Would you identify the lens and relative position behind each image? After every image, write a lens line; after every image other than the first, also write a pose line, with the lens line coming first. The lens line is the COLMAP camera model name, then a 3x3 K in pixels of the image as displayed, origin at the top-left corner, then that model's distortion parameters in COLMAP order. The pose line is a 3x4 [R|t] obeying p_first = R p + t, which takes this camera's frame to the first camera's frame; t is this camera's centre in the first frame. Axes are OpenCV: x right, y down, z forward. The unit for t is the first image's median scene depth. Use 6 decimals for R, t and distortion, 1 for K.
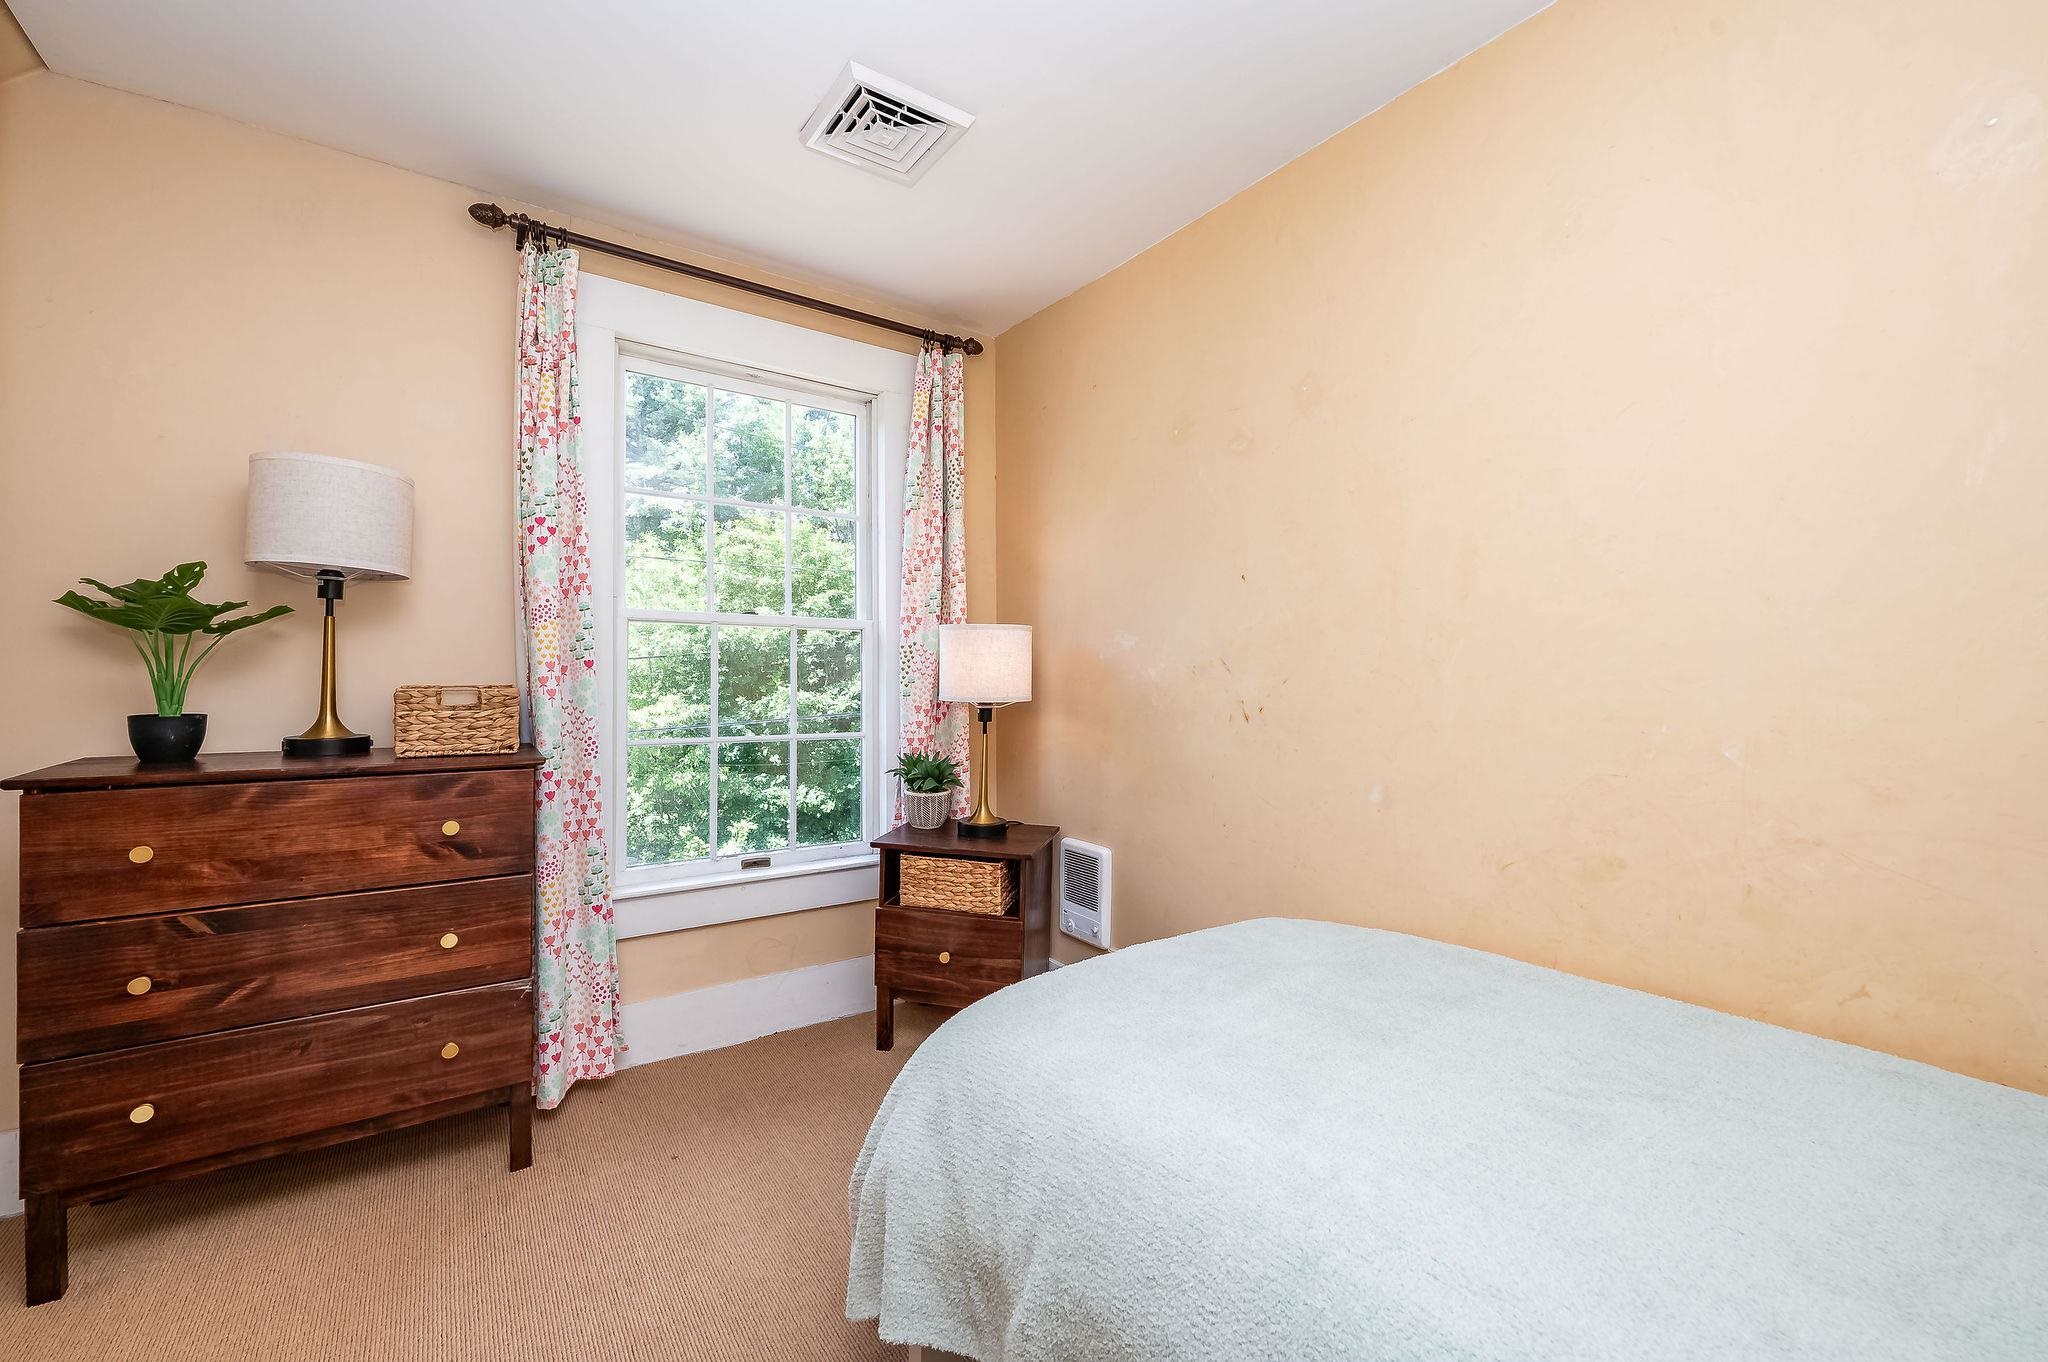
lens RADIAL K [[822.8, 0, 1026.6], [0, 822.8, 685.1], [0, 0, 1]] dist [0.001083, 0.000117]
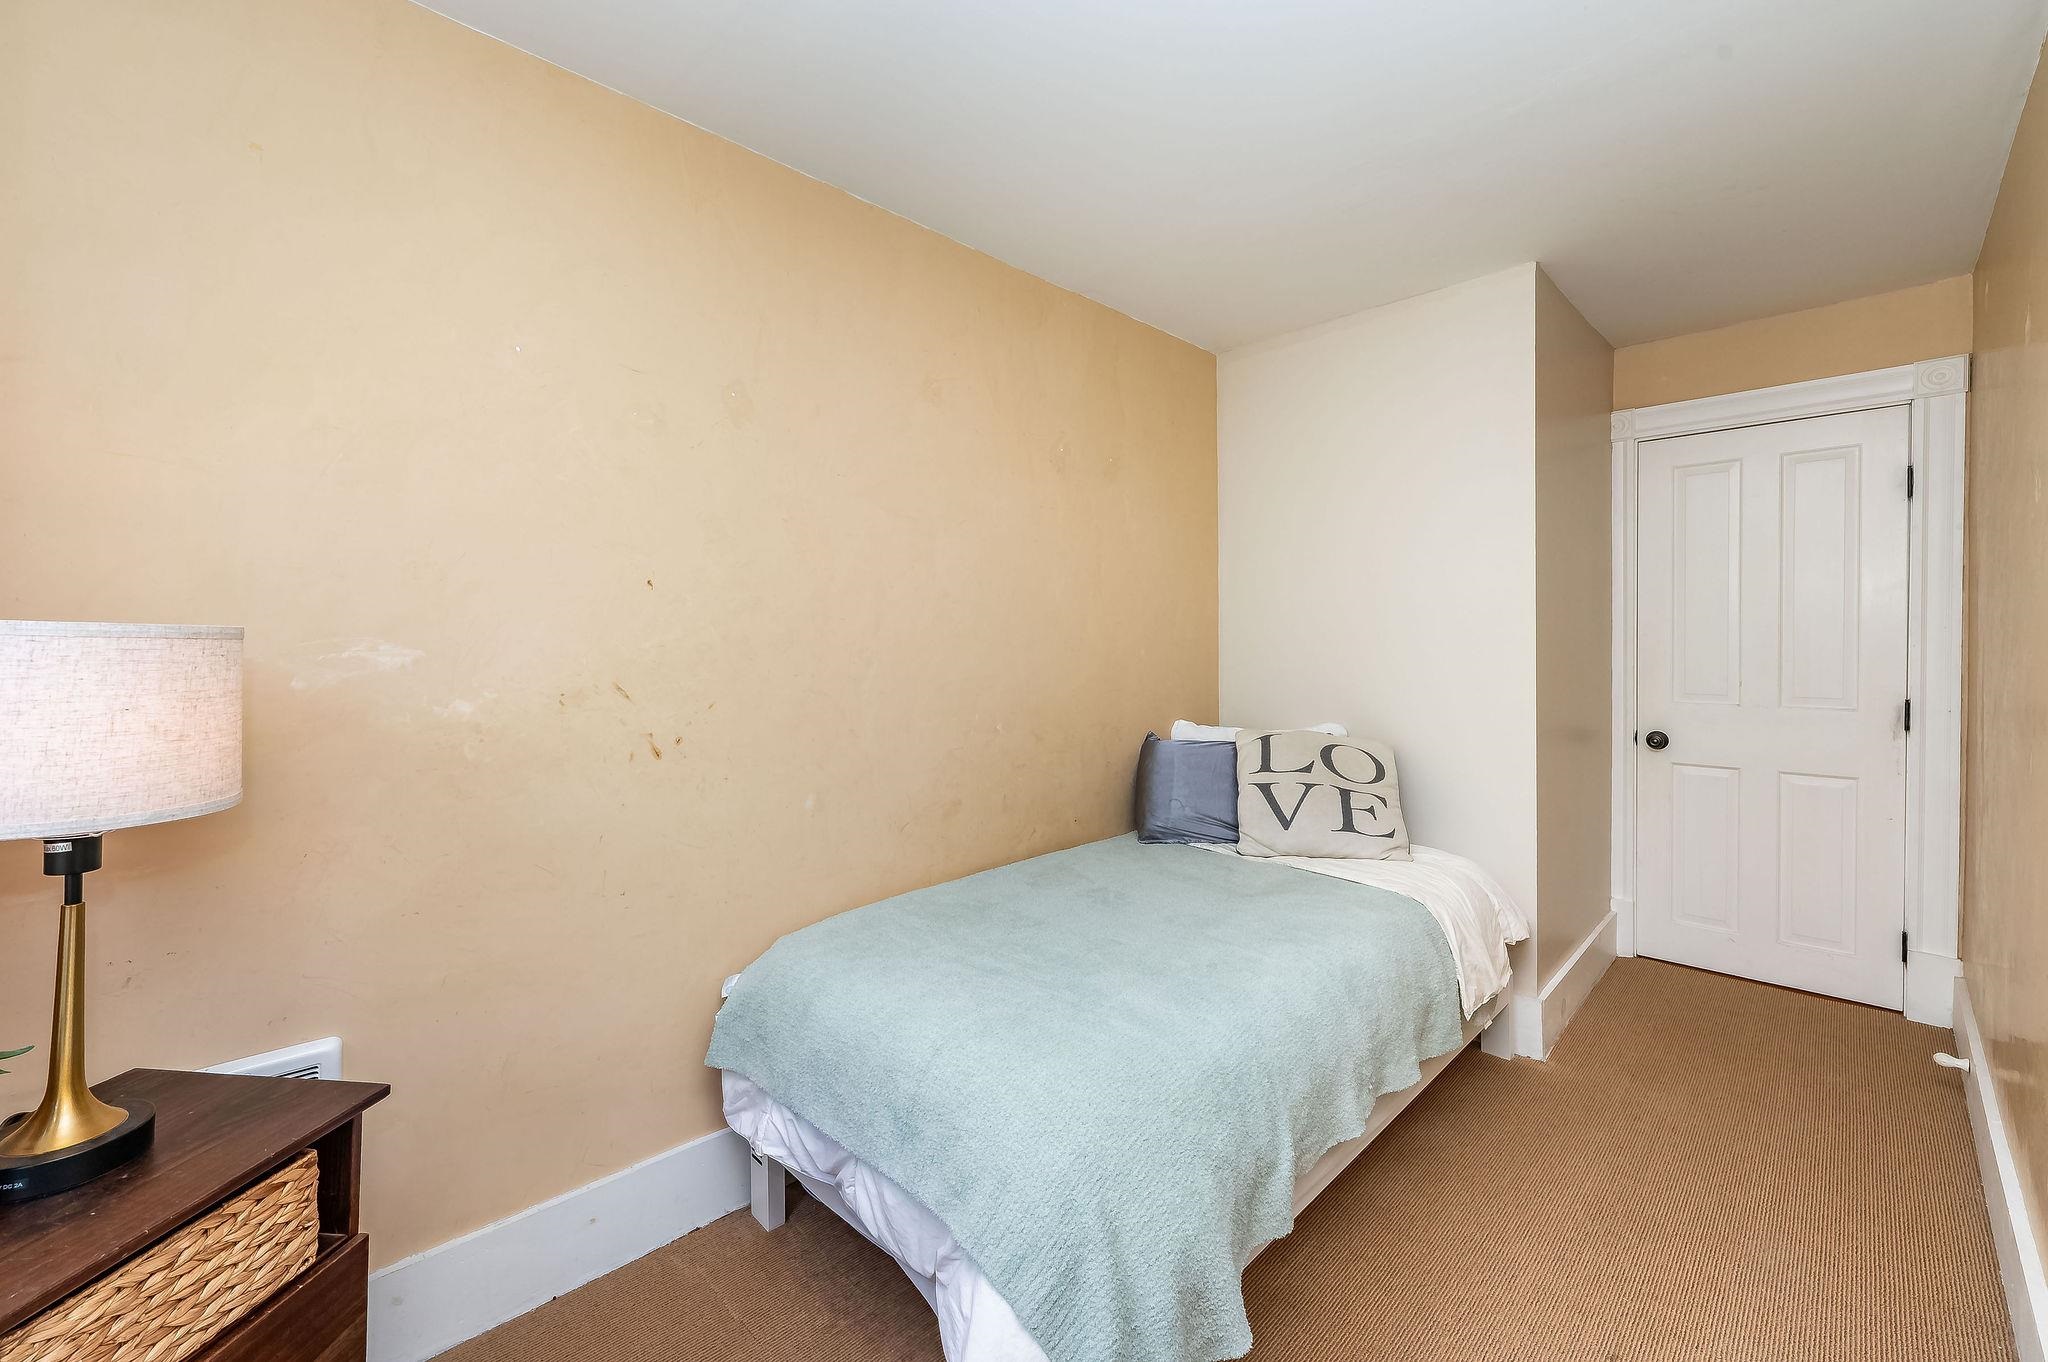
lens RADIAL K [[837.3, 0, 1031.5], [0, 837.3, 638.0], [0, 0, 1]] dist [0.000218, 0.000180]
pose [[-0.184399, -0.007030, 0.982826, -0.624227], [0.004534, 0.999958, 0.008003, -0.080516], [-0.982841, 0.005932, -0.184359, 0.780394]]
